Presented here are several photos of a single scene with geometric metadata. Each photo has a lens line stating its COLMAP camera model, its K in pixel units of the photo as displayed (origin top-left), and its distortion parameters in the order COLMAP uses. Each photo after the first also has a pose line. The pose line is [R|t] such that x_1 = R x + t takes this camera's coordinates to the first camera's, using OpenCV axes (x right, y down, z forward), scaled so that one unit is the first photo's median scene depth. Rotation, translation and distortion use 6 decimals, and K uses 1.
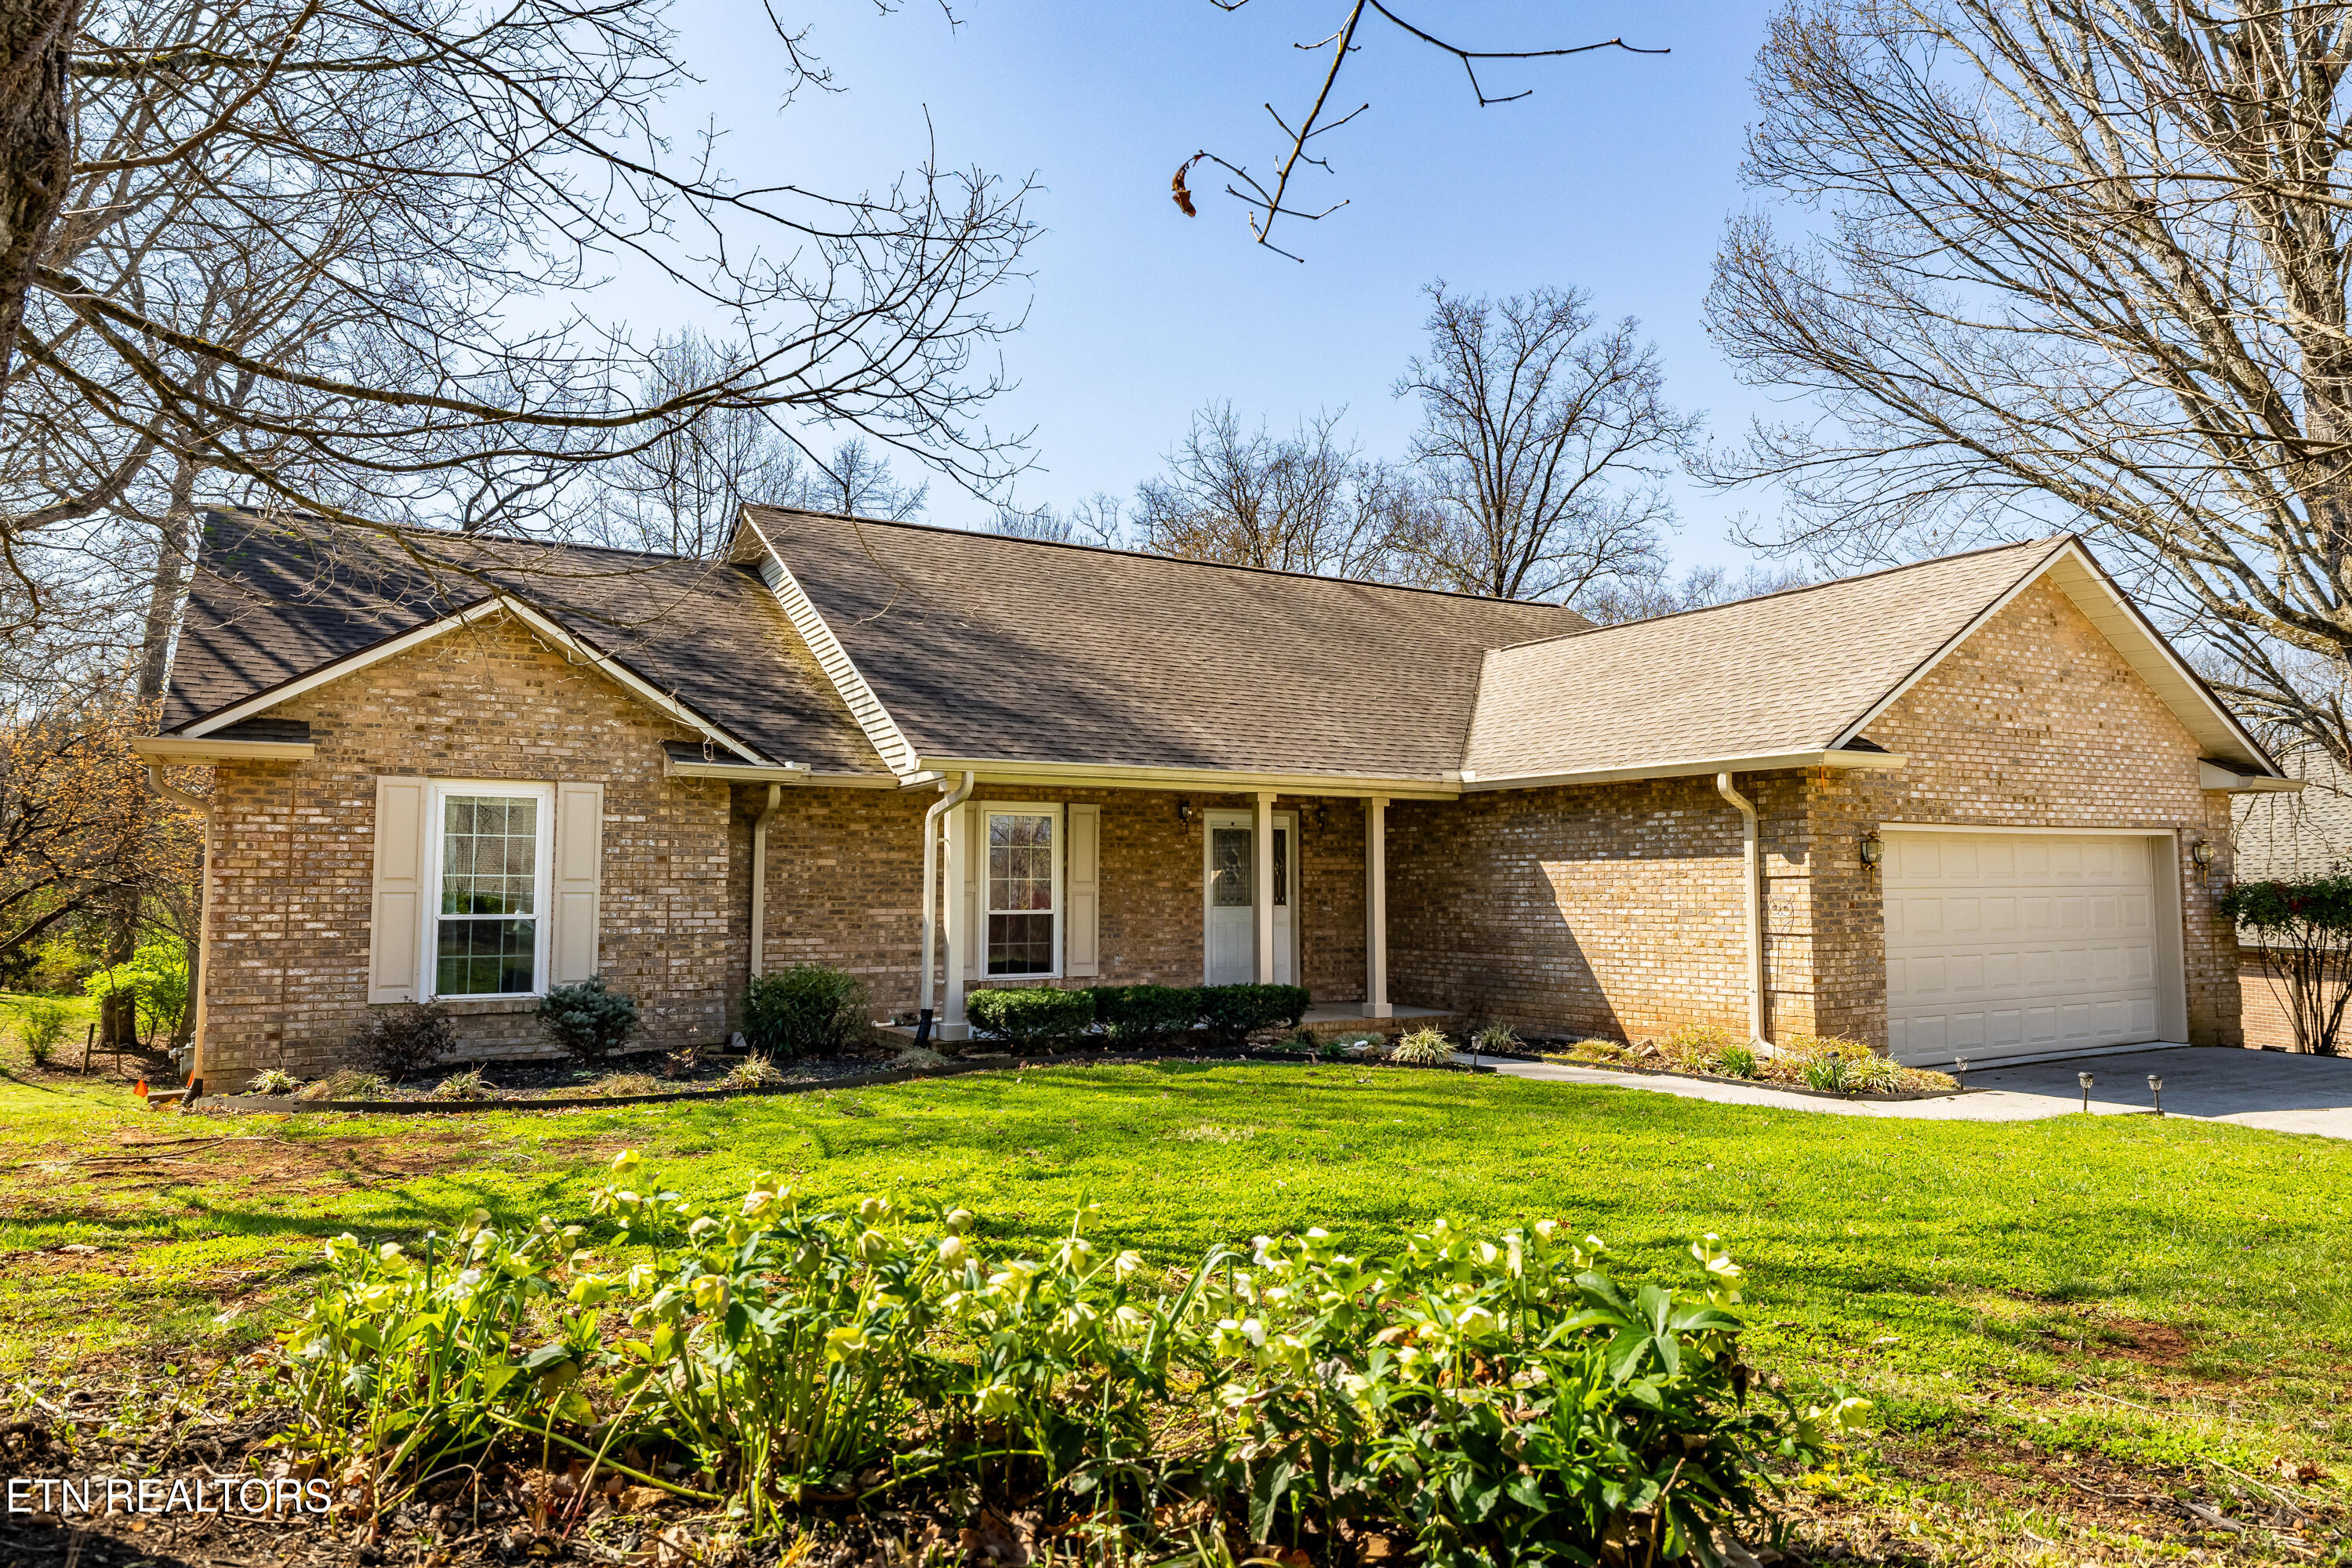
lens RADIAL K [[1445.6, 0, 1162.1], [0, 1445.6, 785.0], [0, 0, 1]] dist [-0.011441, -0.001077]
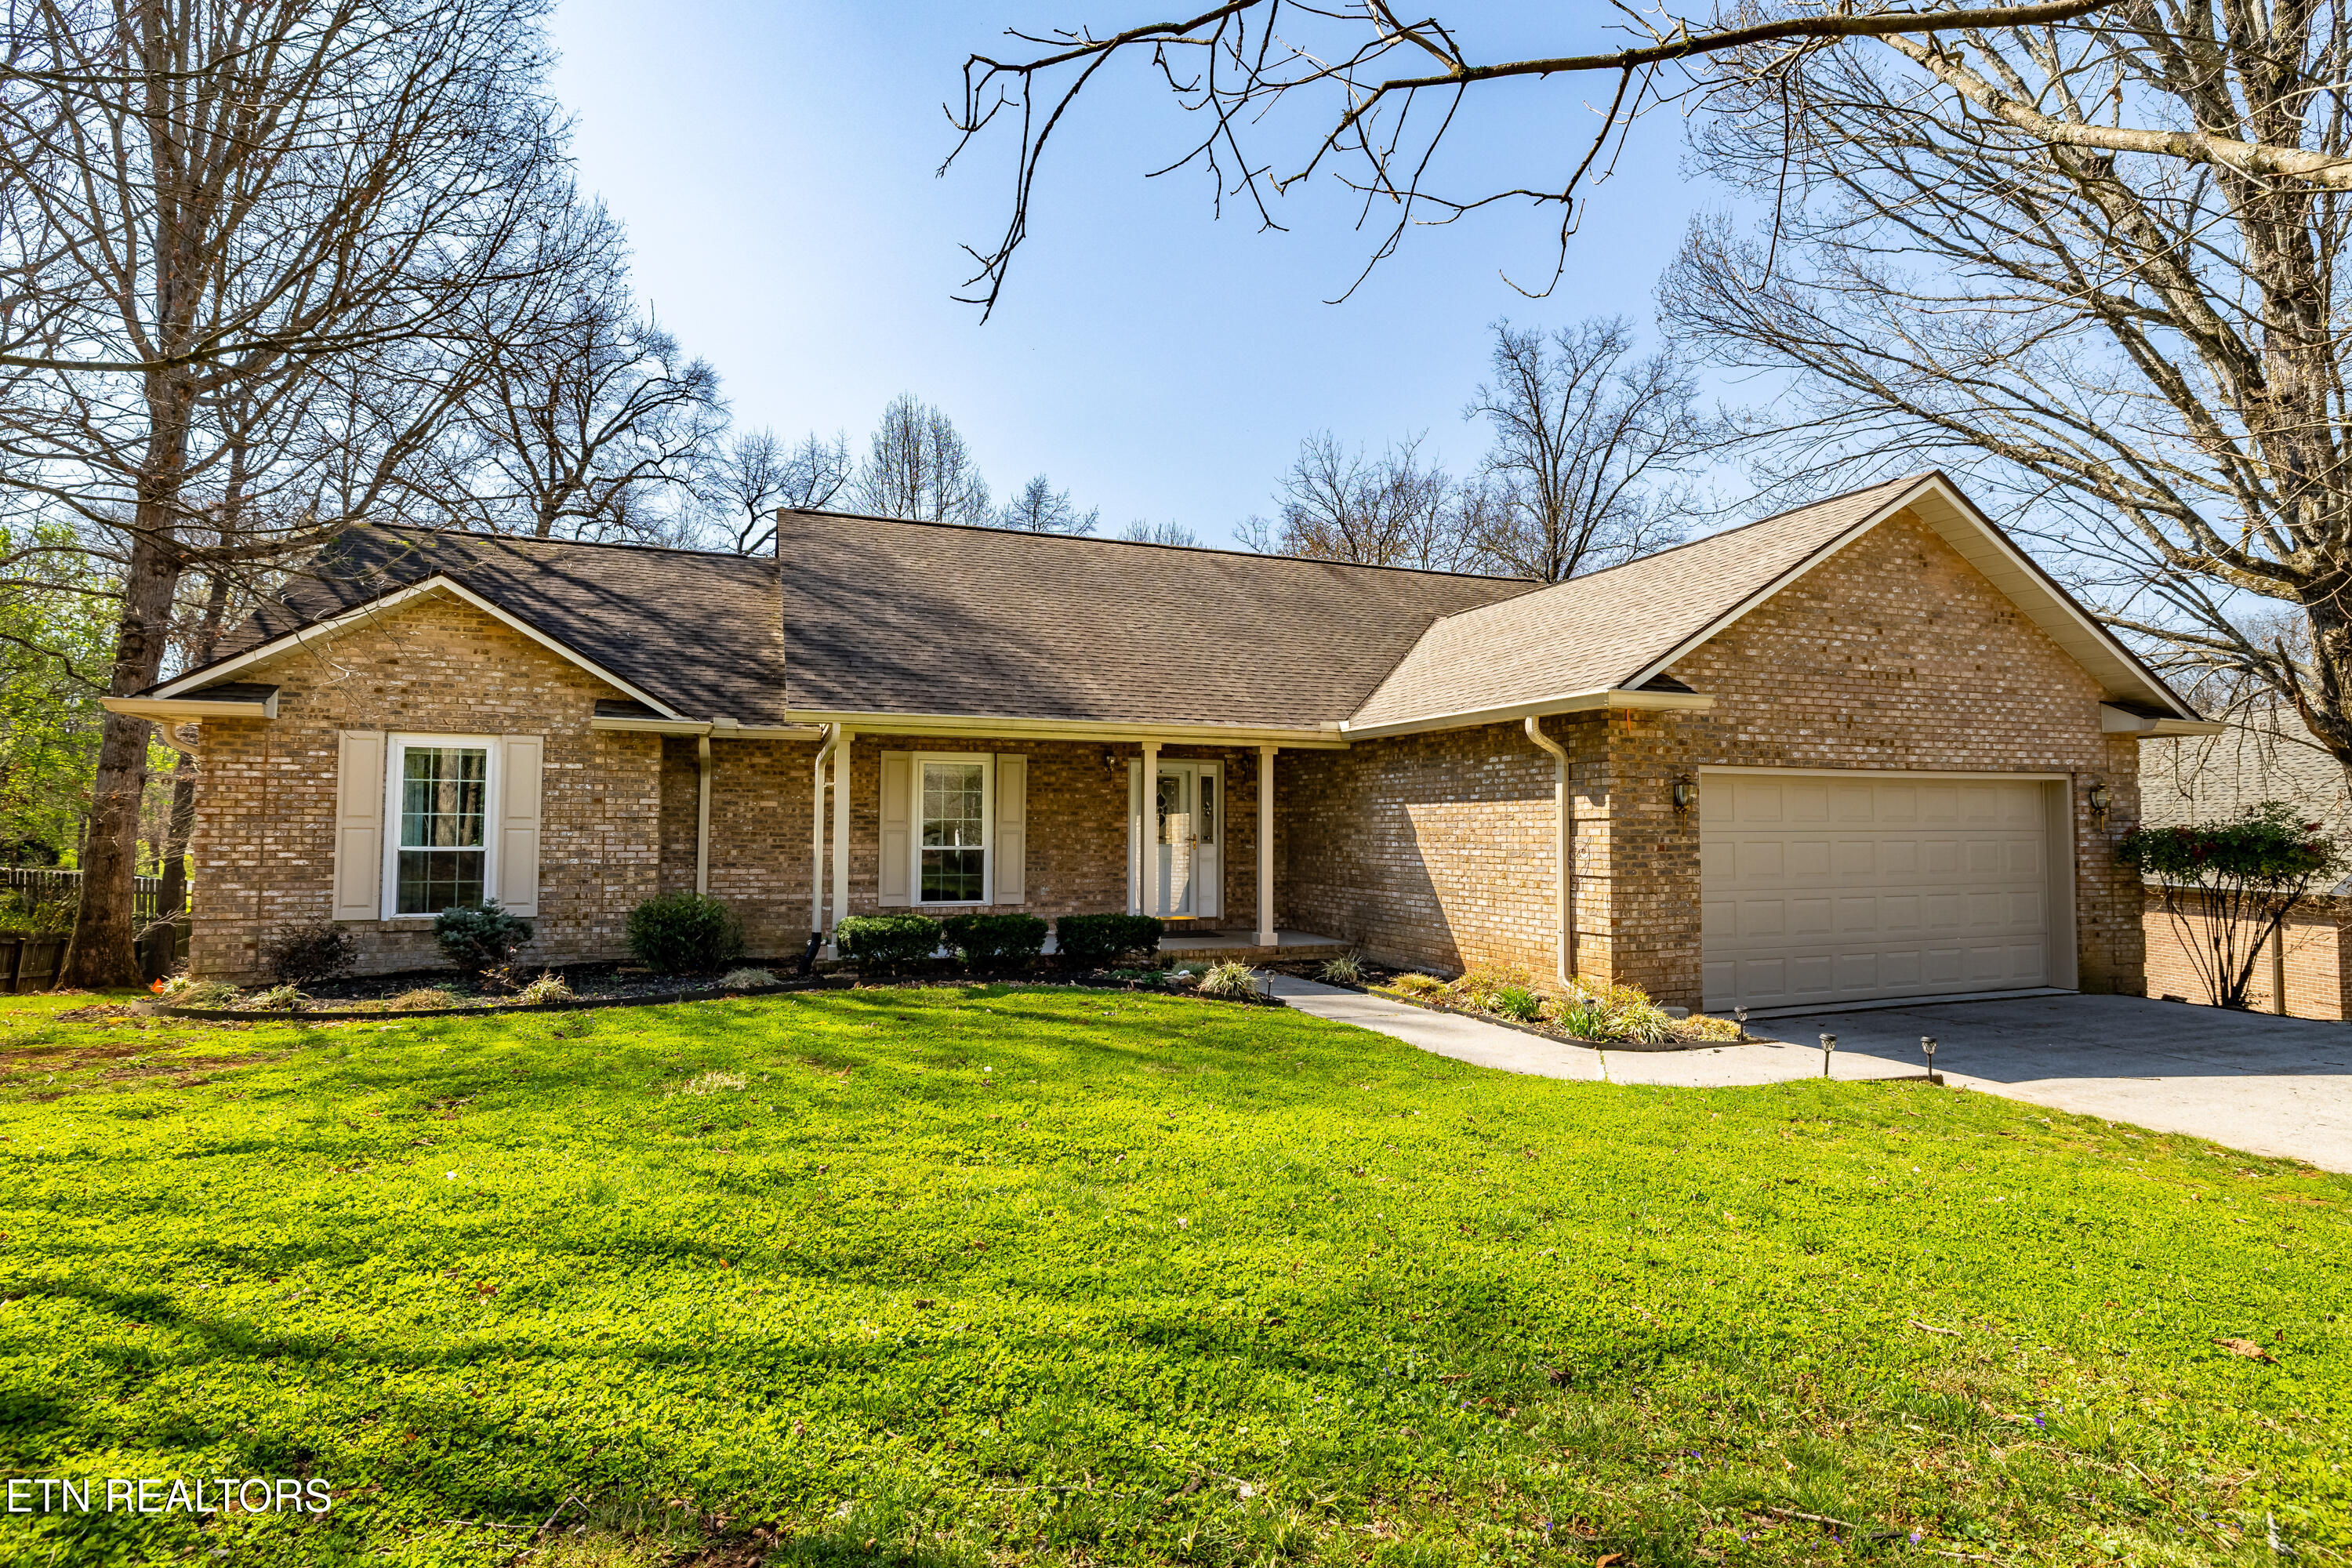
lens RADIAL K [[1108.2, 0, 1176.0], [0, 1108.2, 784.0], [0, 0, 1]] dist [-0.006527, -0.001182]
pose [[0.987831, -0.001171, -0.155527, 0.235343], [0.005969, 0.999520, 0.030386, 0.012270], [0.155416, -0.030944, 0.987364, 0.171612]]
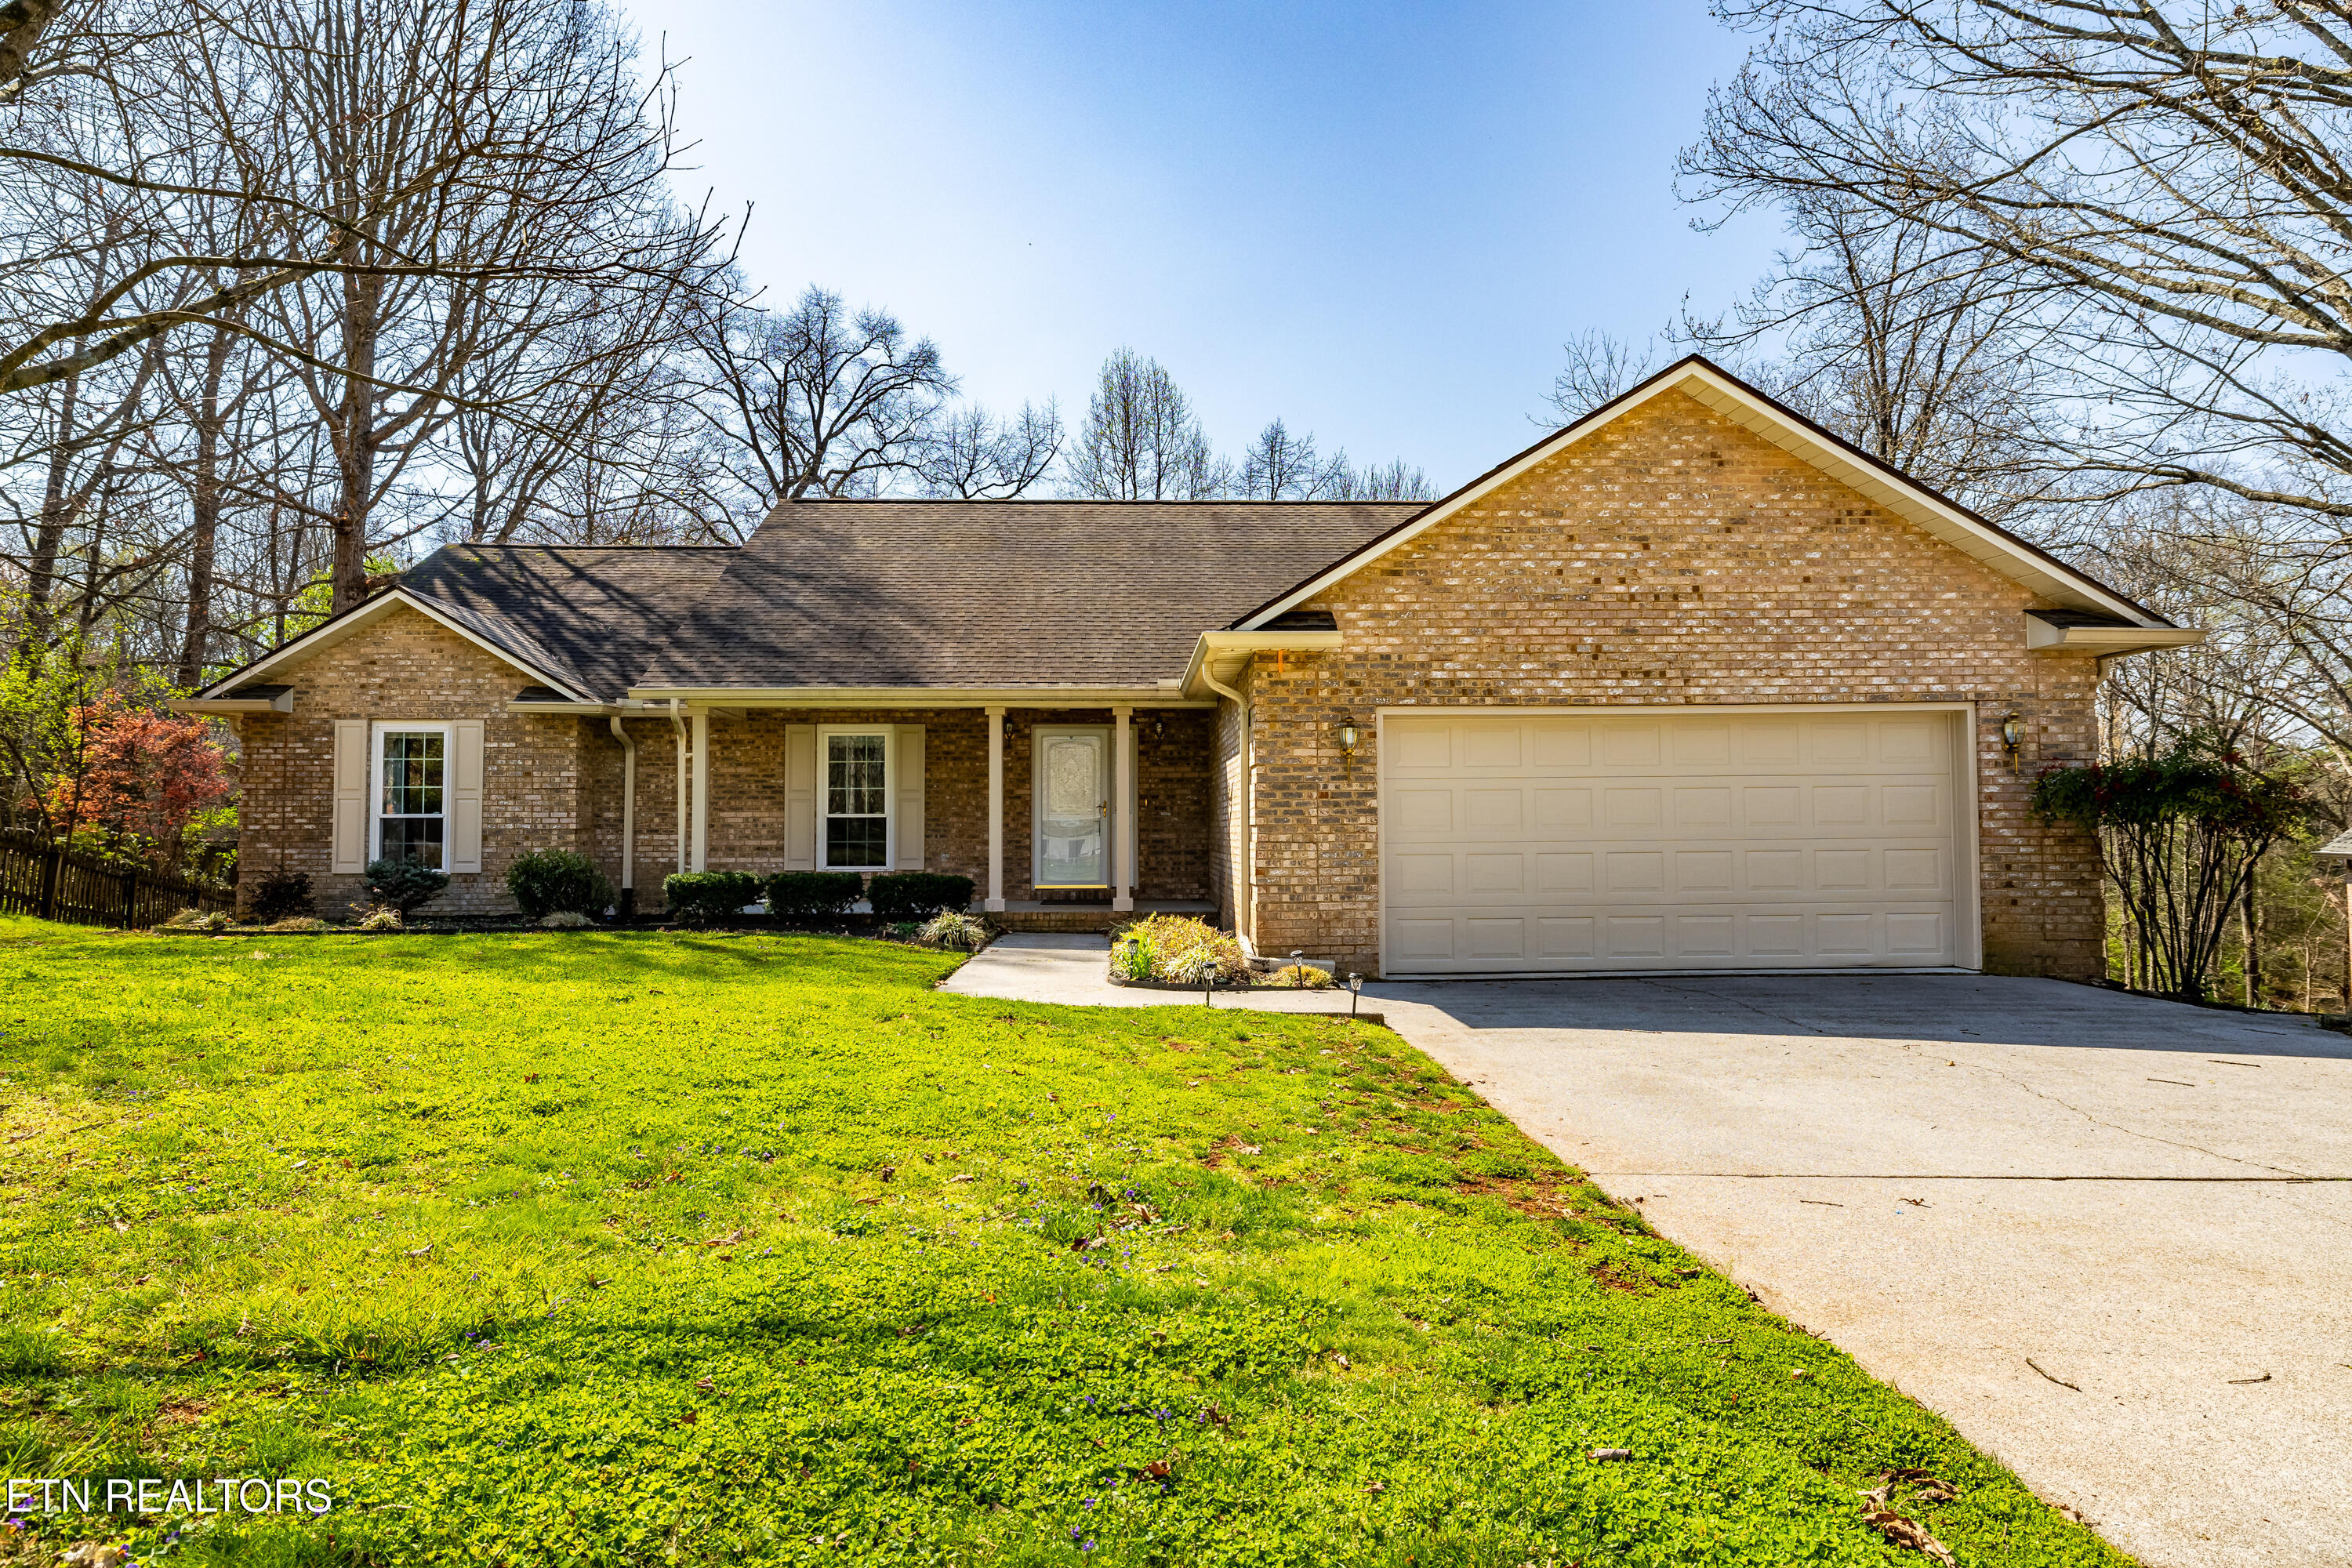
lens RADIAL K [[1288.6, 0, 1175.1], [0, 1288.6, 777.8], [0, 0, 1]] dist [-0.003468, 0.003518]
pose [[0.890767, -0.019886, -0.454024, 0.686051], [0.036318, 0.998962, 0.027501, 0.040021], [0.453006, -0.040986, 0.890565, 0.179205]]
